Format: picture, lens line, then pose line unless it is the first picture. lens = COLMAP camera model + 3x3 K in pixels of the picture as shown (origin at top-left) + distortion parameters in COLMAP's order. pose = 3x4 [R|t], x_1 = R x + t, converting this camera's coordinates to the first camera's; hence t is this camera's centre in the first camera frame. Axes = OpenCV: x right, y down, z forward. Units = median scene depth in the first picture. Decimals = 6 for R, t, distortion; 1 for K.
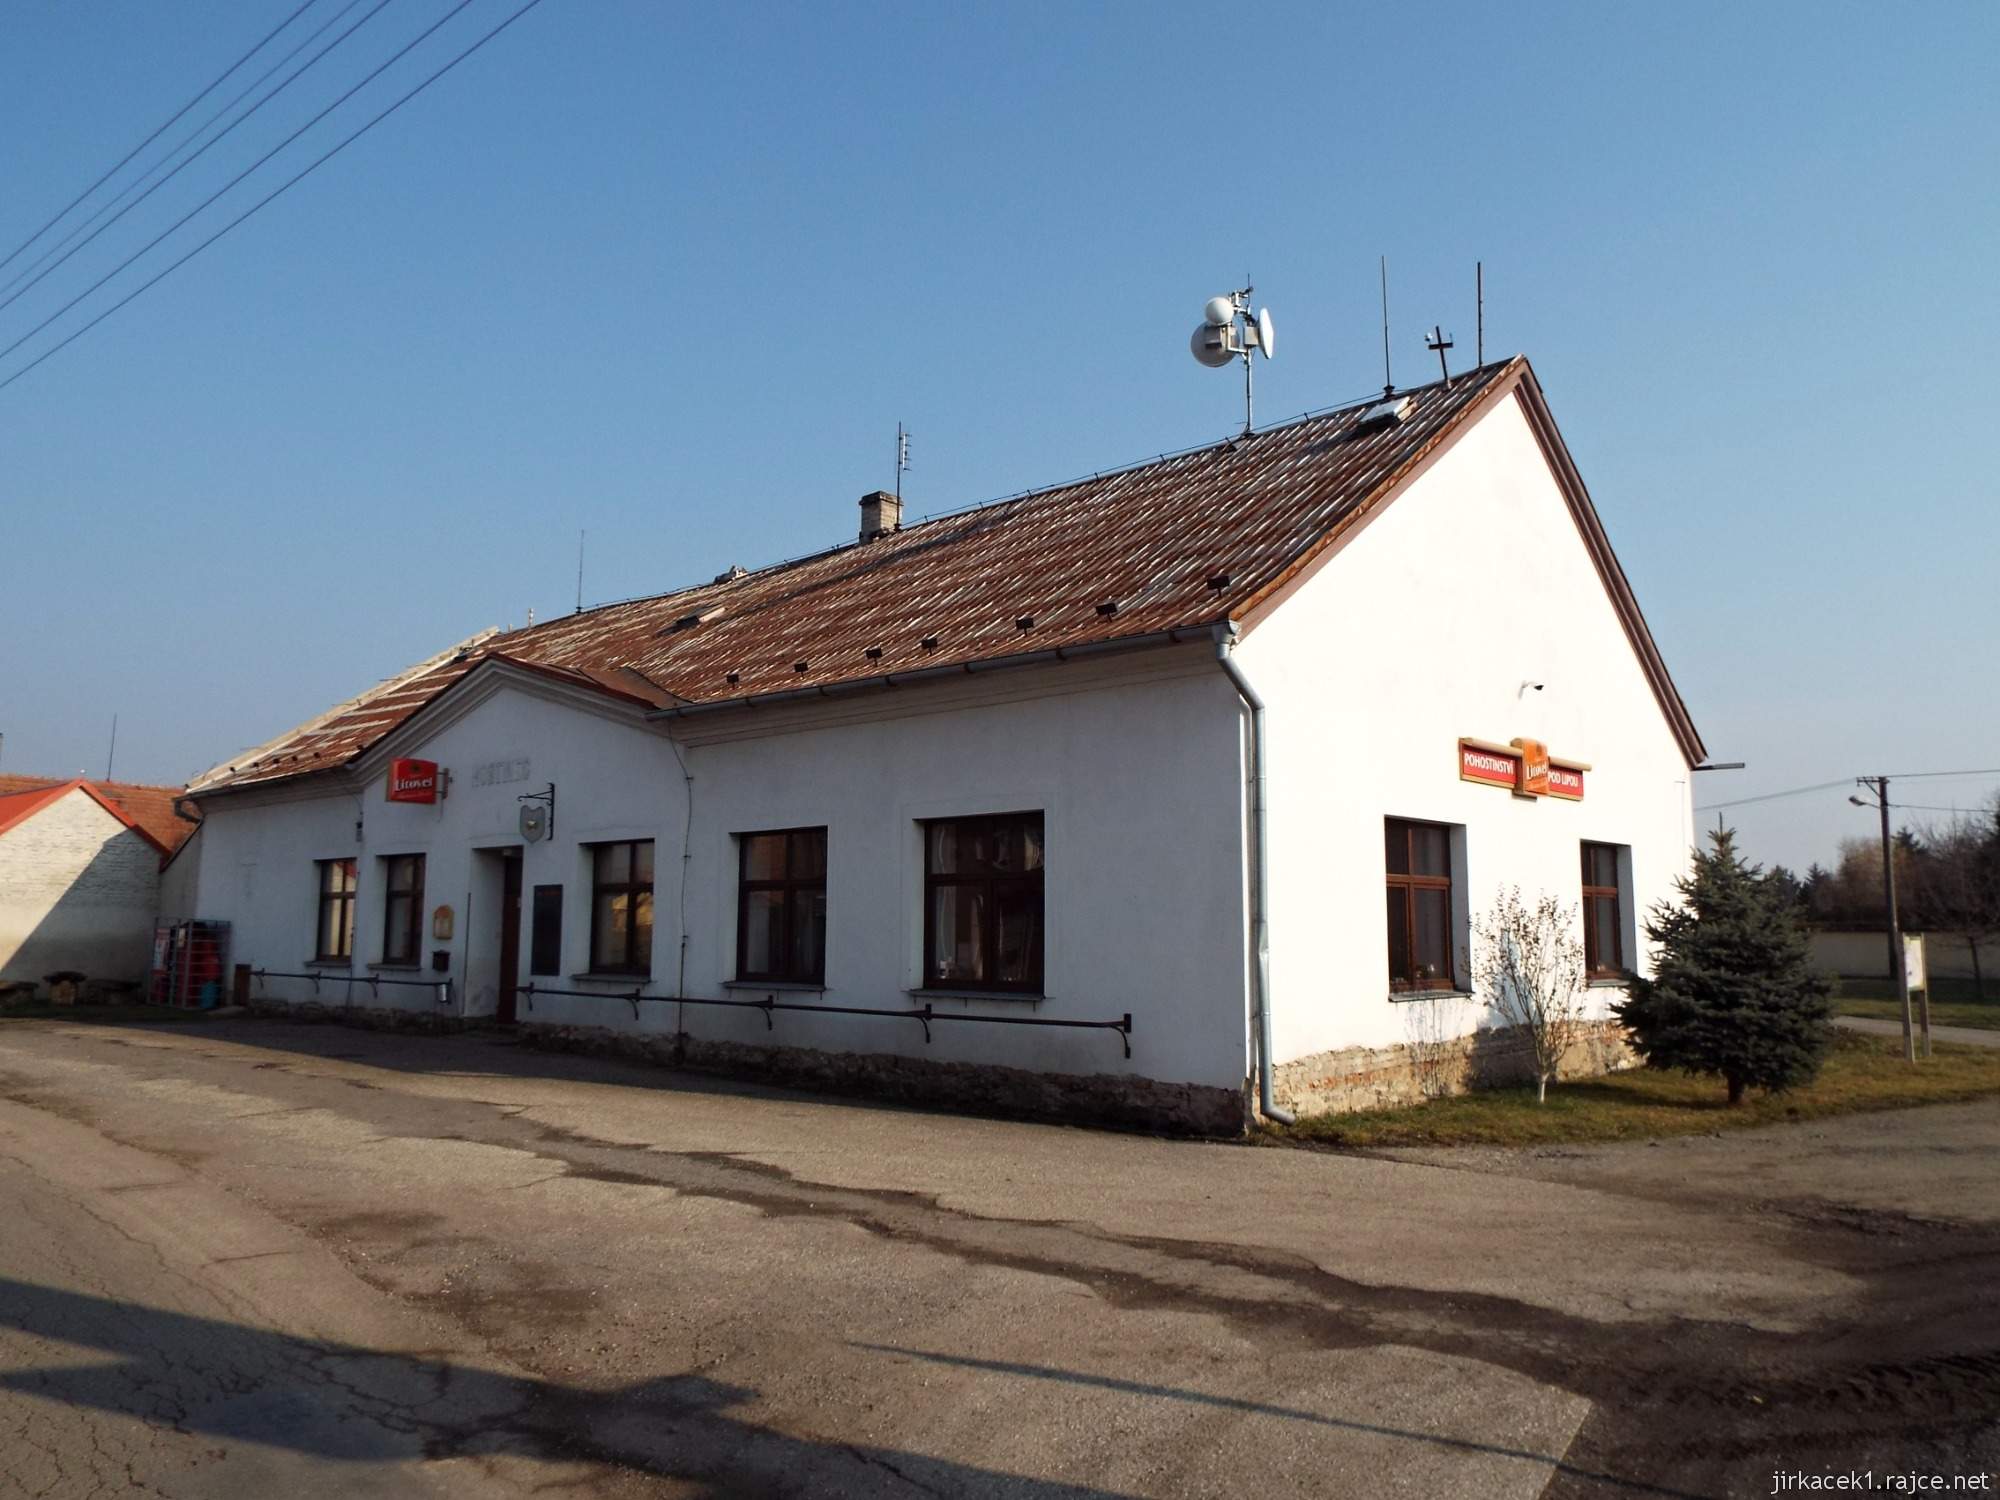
lens RADIAL K [[1382.9, 0, 1000.0], [0, 1382.9, 750.0], [0, 0, 1]] dist [-0.001162, -0.002061]
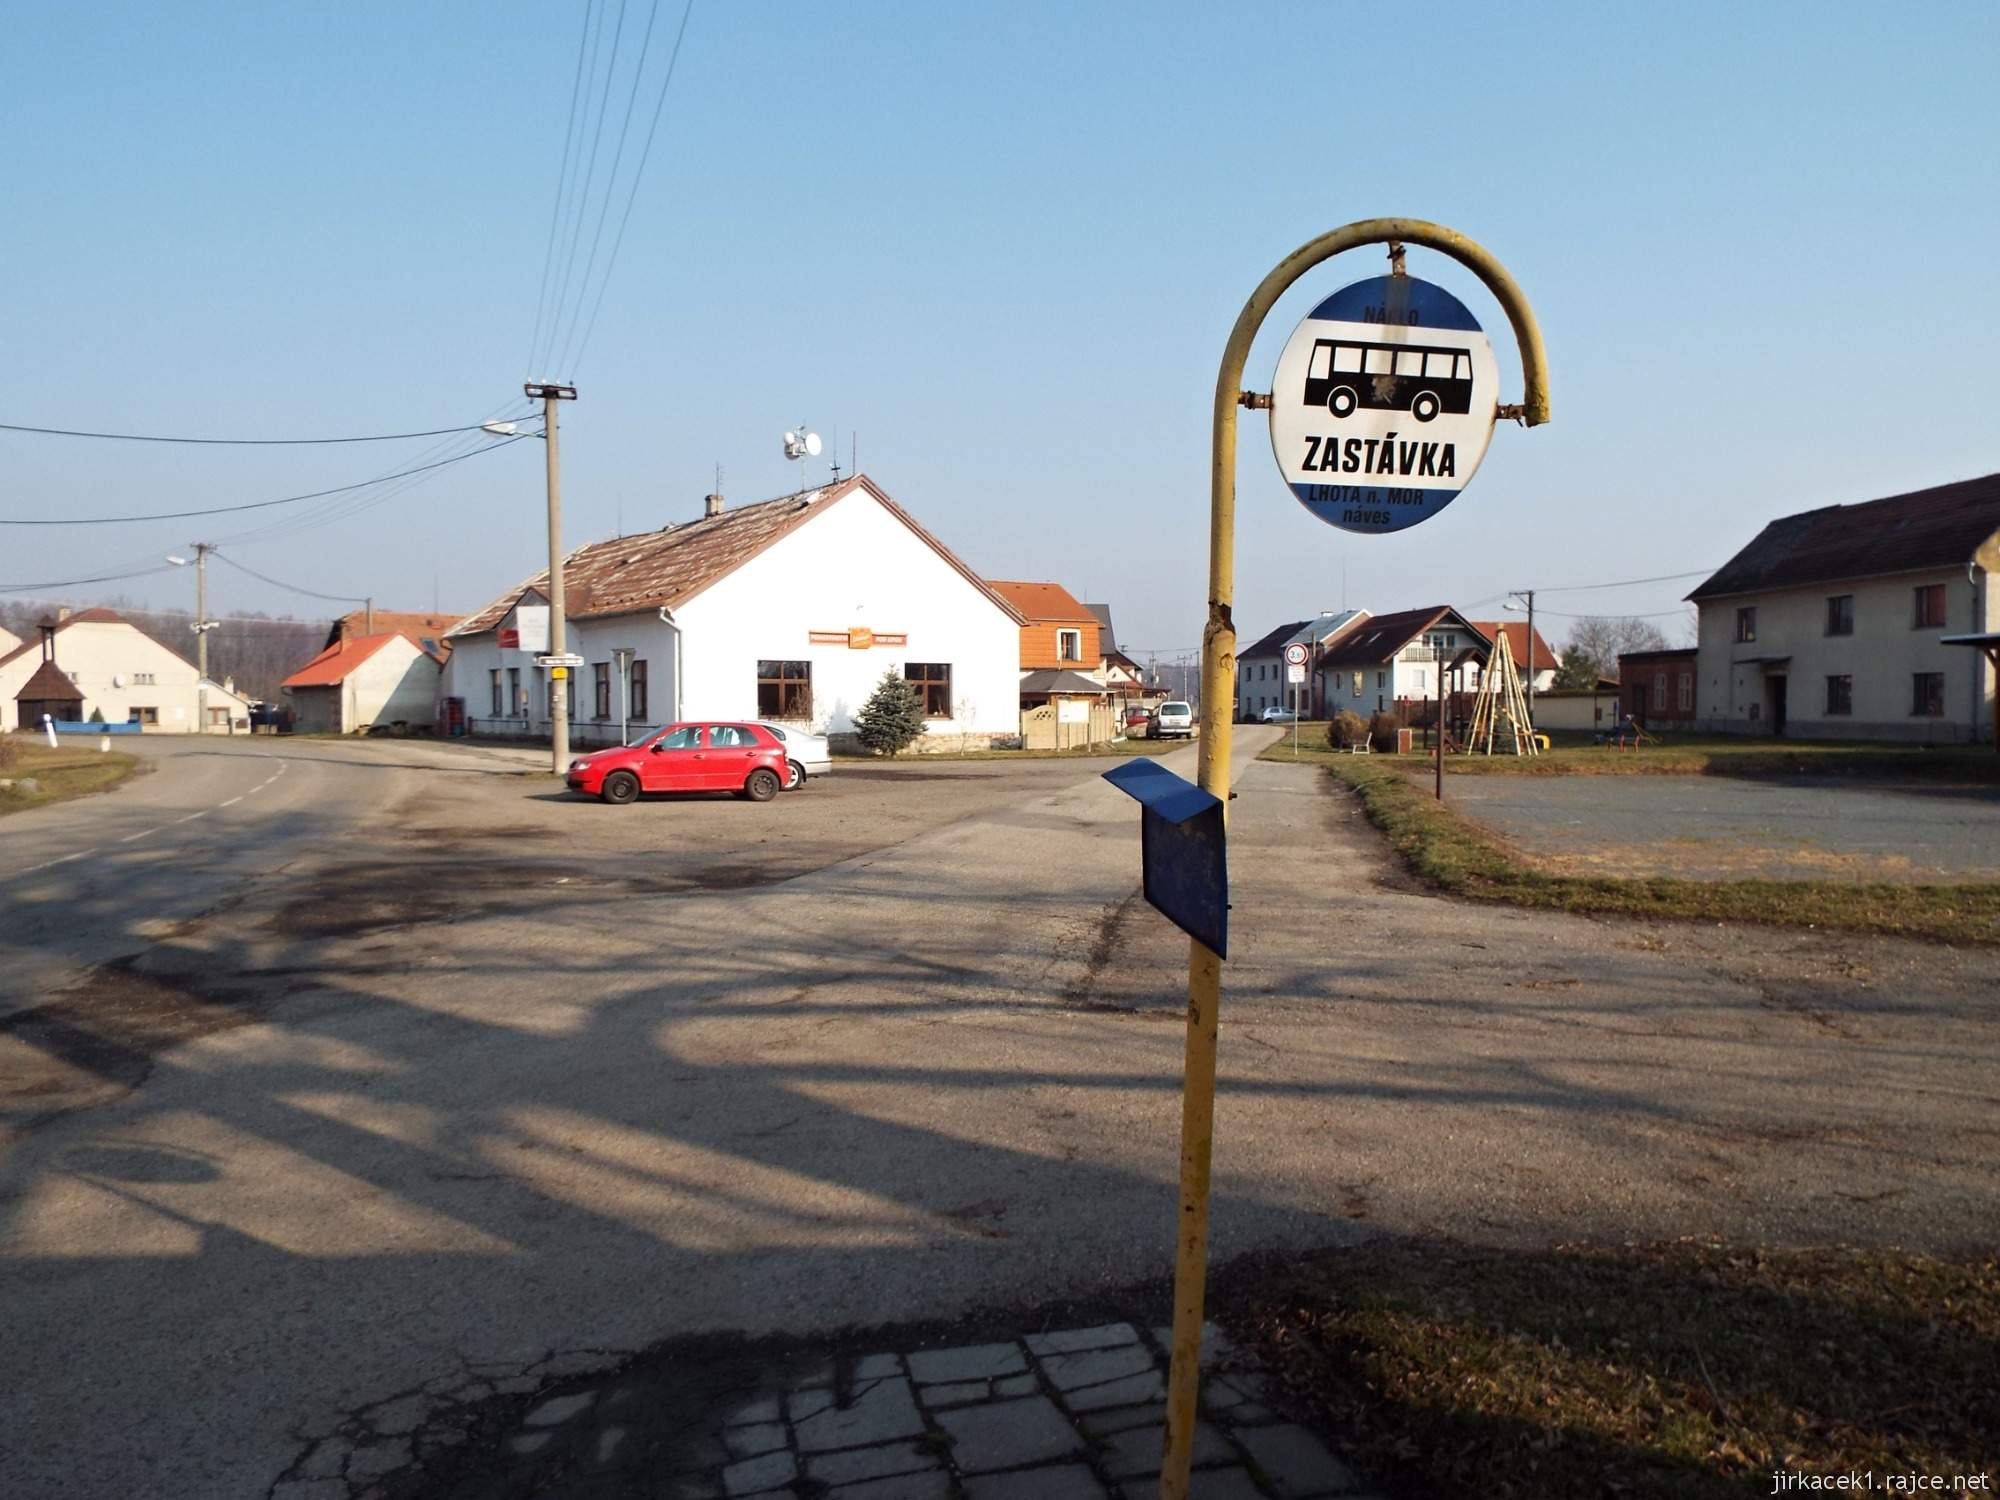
lens RADIAL K [[1382.9, 0, 1000.0], [0, 1382.9, 750.0], [0, 0, 1]] dist [-0.001162, -0.002061]
pose [[0.974343, 0.004319, -0.225028, 0.820365], [0.032679, 0.986506, 0.160428, -0.125690], [0.222685, -0.163666, 0.961054, -0.996241]]
